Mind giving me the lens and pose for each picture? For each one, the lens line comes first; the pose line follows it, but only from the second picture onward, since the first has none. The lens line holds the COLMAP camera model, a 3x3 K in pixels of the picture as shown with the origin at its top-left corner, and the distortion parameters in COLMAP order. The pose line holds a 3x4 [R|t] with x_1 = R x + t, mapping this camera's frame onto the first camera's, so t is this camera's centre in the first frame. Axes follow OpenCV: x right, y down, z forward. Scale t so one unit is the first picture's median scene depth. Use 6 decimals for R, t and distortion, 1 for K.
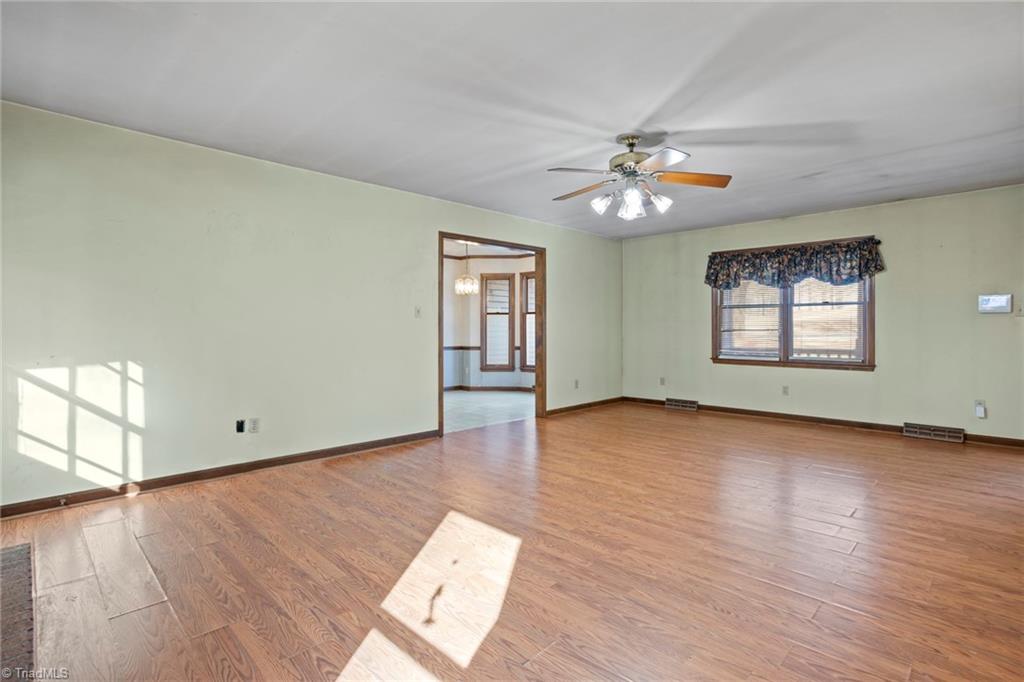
lens RADIAL K [[500.9, 0, 509.3], [0, 500.9, 332.8], [0, 0, 1]] dist [-0.022357, 0.012182]
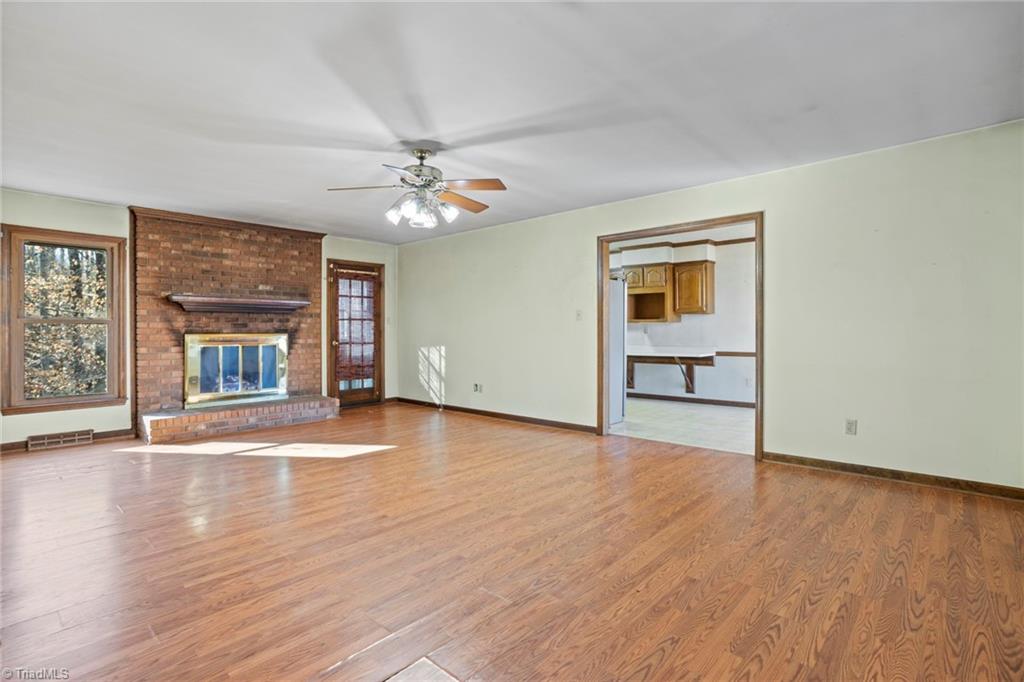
lens RADIAL K [[500.9, 0, 510.6], [0, 500.9, 336.0], [0, 0, 1]] dist [-0.022357, 0.012182]
pose [[0.045921, 0.014131, -0.998845, 1.366362], [-0.001766, 0.999900, 0.014065, -0.016647], [0.998944, 0.001118, 0.045941, 1.184959]]
